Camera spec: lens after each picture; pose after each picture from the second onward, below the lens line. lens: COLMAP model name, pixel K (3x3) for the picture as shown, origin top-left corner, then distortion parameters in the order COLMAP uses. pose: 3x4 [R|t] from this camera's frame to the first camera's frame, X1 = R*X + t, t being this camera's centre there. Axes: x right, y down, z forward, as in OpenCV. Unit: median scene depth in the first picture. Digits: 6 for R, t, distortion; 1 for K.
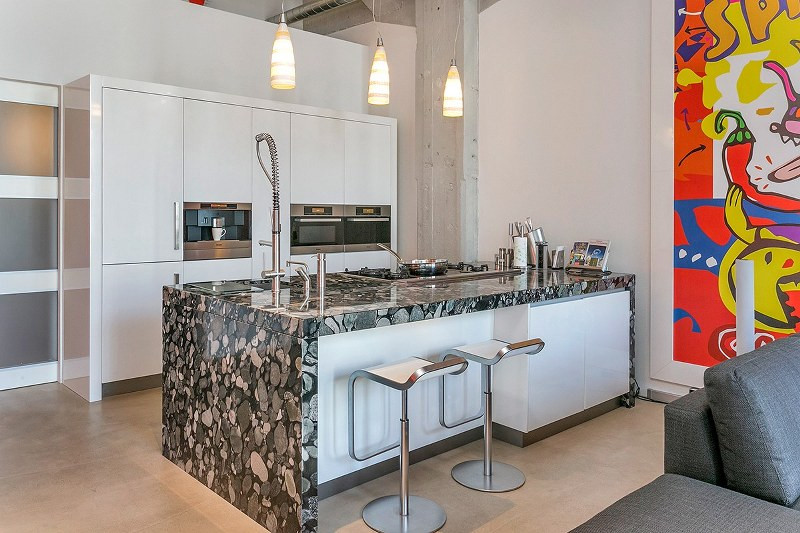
lens RADIAL K [[641.0, 0, 395.4], [0, 641.0, 201.2], [0, 0, 1]] dist [-0.003049, 0.008254]
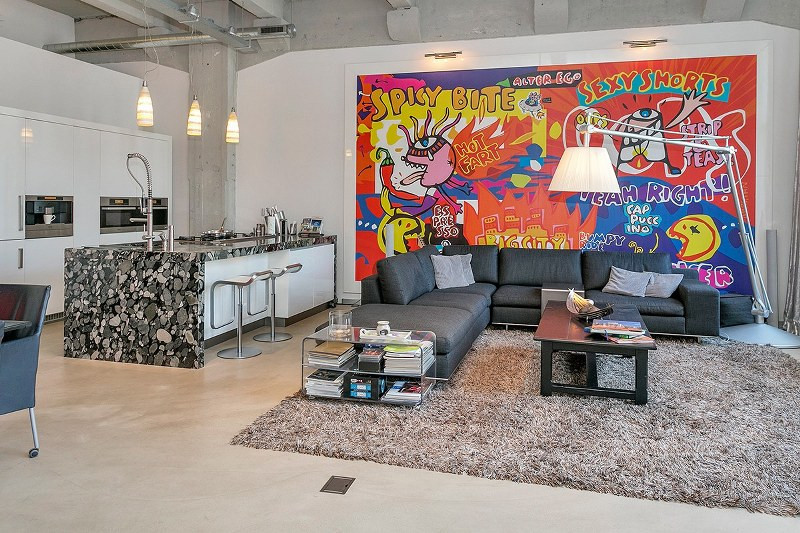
lens RADIAL K [[587.2, 0, 374.3], [0, 587.2, 235.8], [0, 0, 1]] dist [-0.007006, -0.005942]
pose [[0.888189, -0.030781, 0.458445, -0.337528], [-0.000883, 0.997637, 0.068695, 0.001150], [-0.459477, -0.061419, 0.886064, -0.602173]]
